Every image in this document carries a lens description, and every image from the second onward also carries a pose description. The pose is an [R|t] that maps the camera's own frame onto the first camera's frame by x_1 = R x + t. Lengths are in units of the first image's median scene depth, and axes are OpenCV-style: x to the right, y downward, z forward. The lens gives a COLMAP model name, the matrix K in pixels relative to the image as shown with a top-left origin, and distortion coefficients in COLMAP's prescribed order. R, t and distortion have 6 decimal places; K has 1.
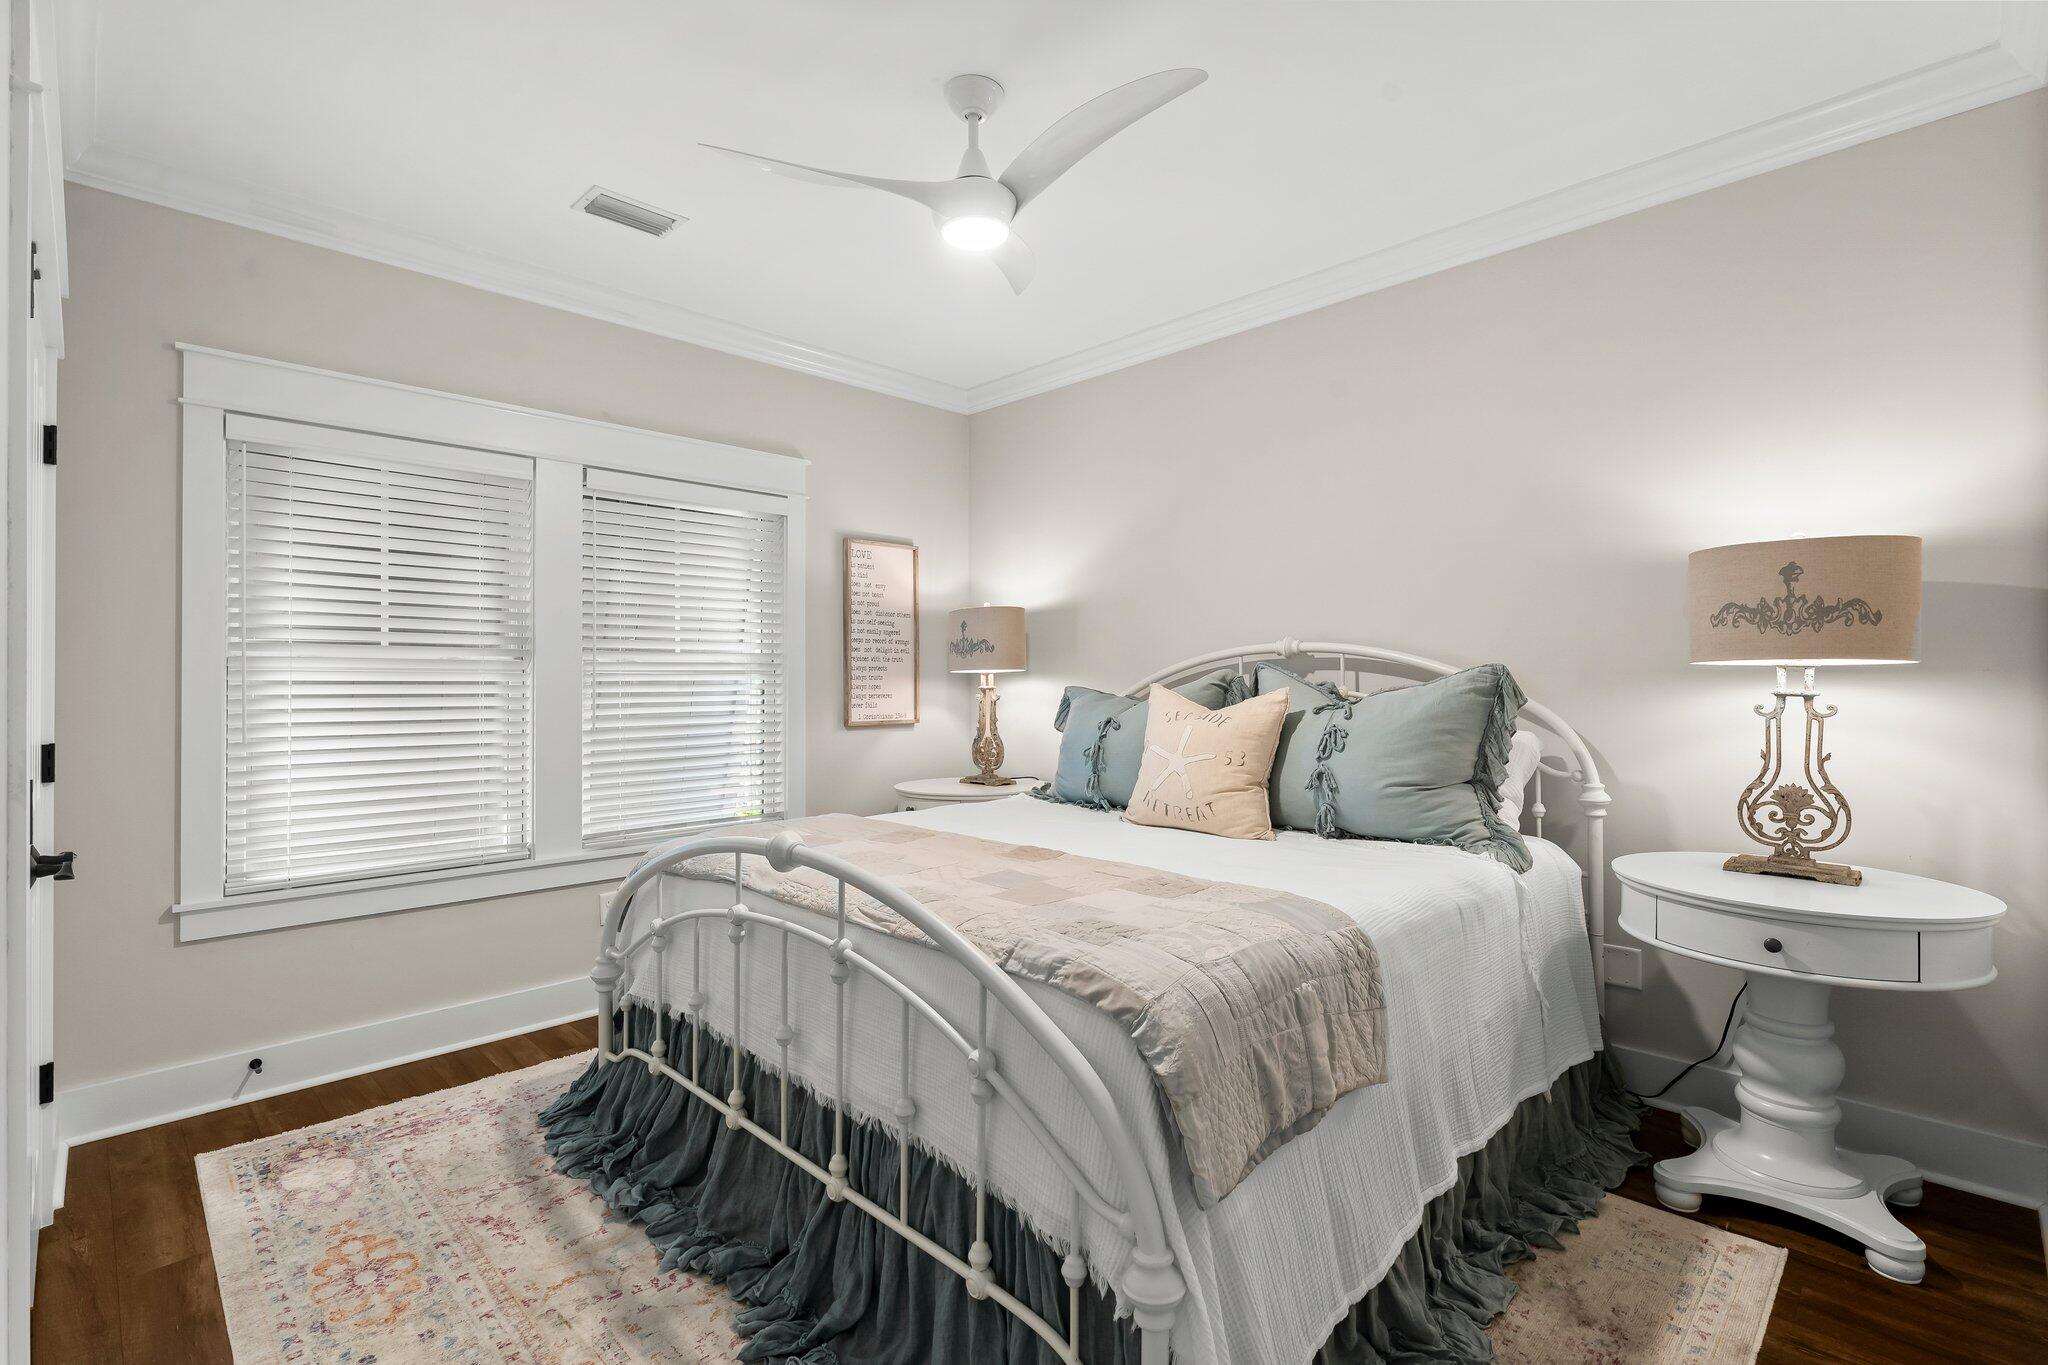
lens RADIAL K [[927.4, 0, 1024.0], [0, 927.4, 682.5], [0, 0, 1]] dist [0.000943, 0.000010]
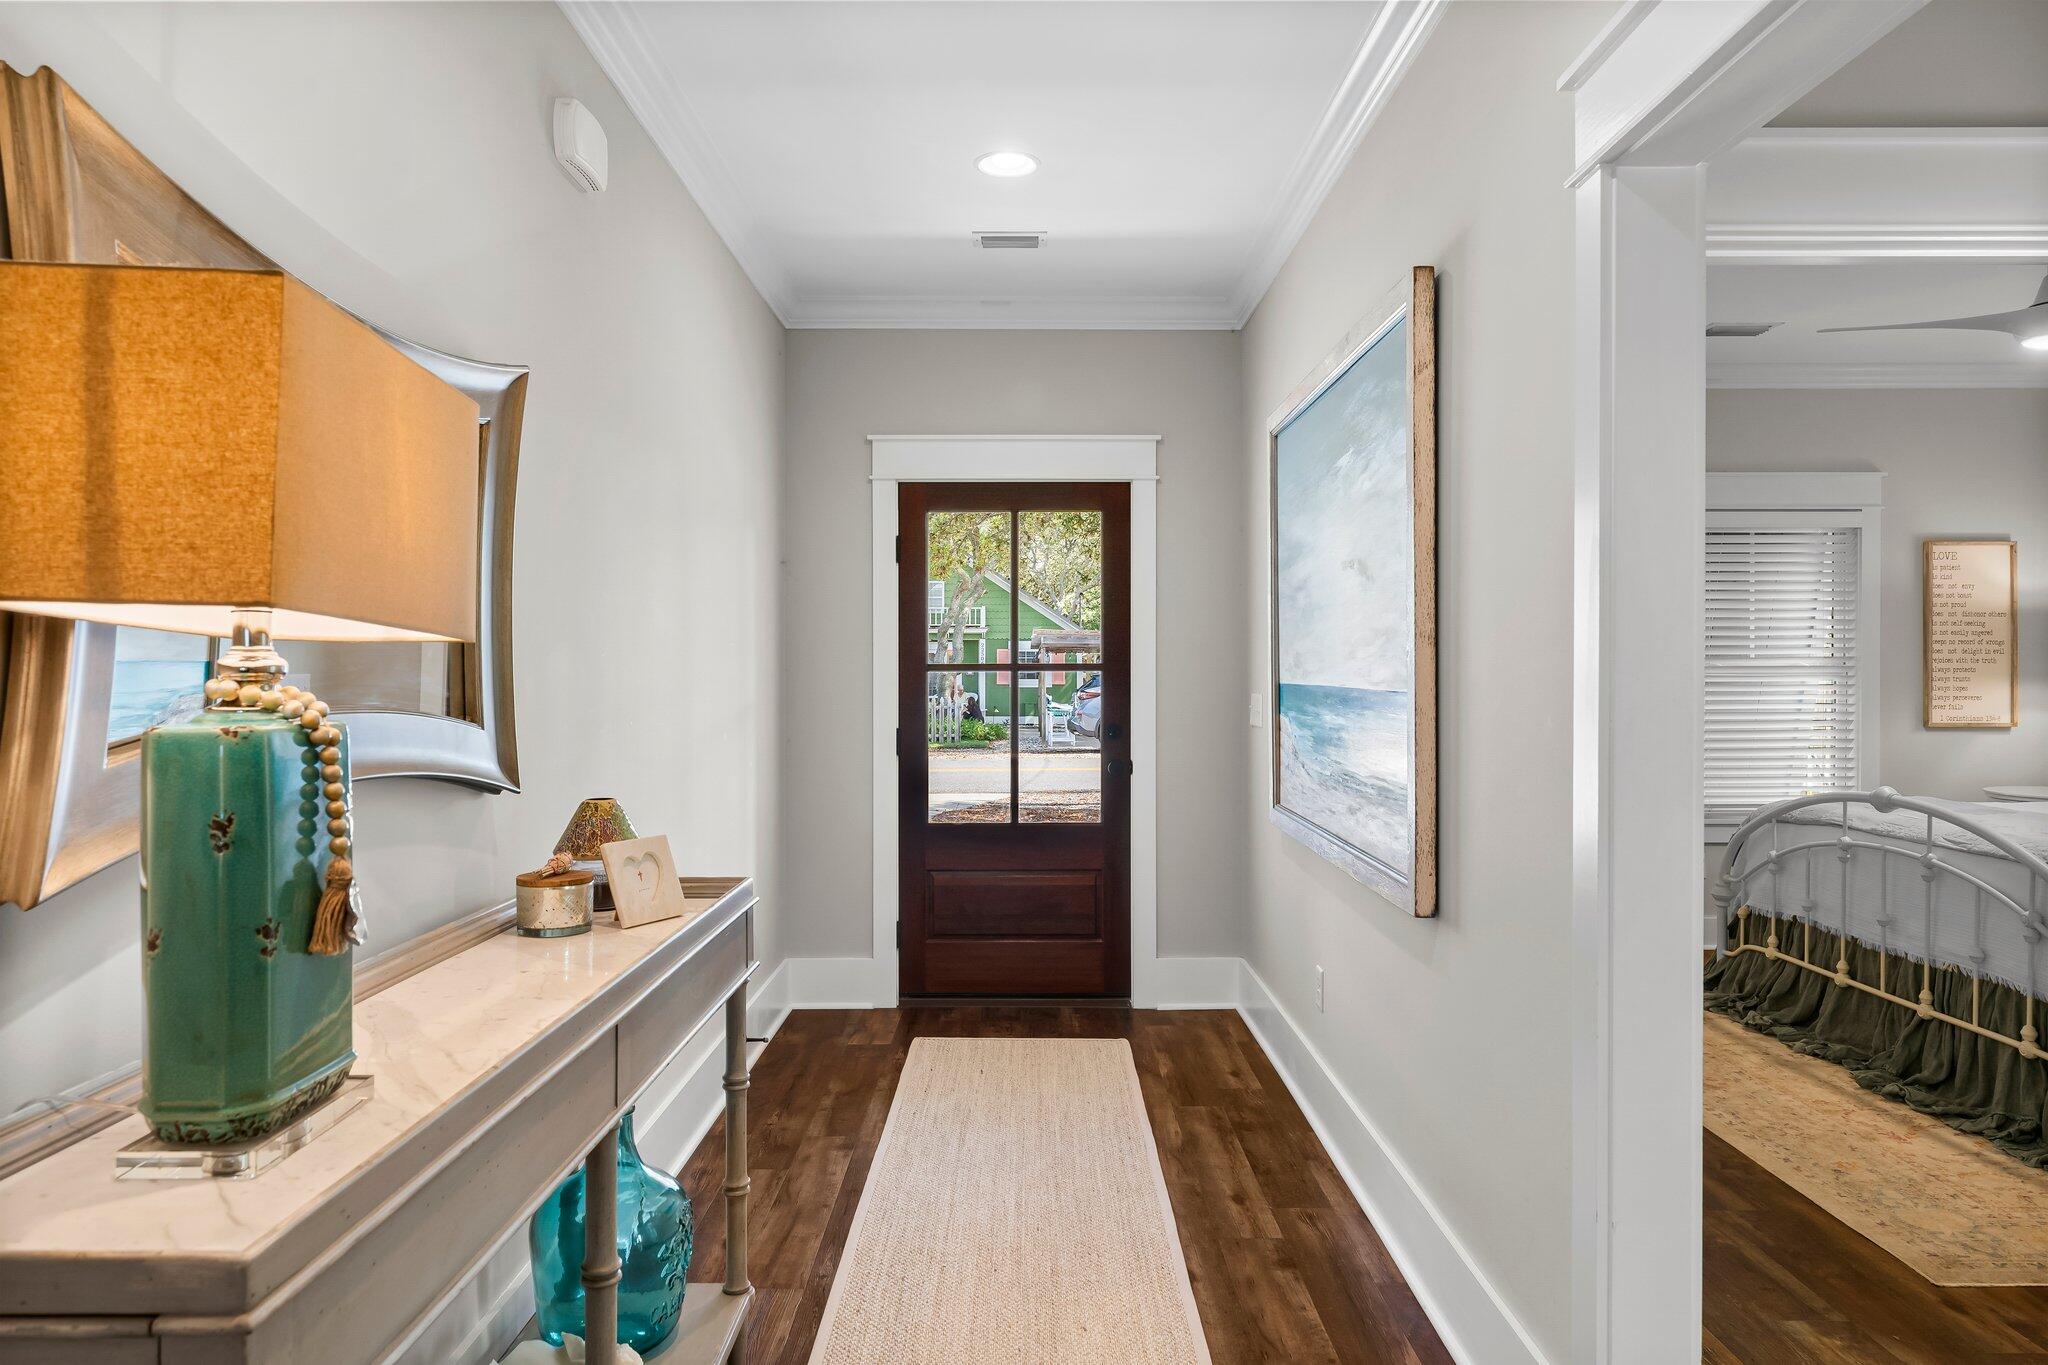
lens RADIAL K [[1299.0, 0, 1024.0], [0, 1299.0, 682.5], [0, 0, 1]] dist [0.005049, -0.003545]
pose [[0.705695, 0.006059, -0.708490, 0.227009], [-0.000198, 0.999965, 0.008354, -0.025041], [0.708516, -0.005755, 0.705671, -1.327489]]
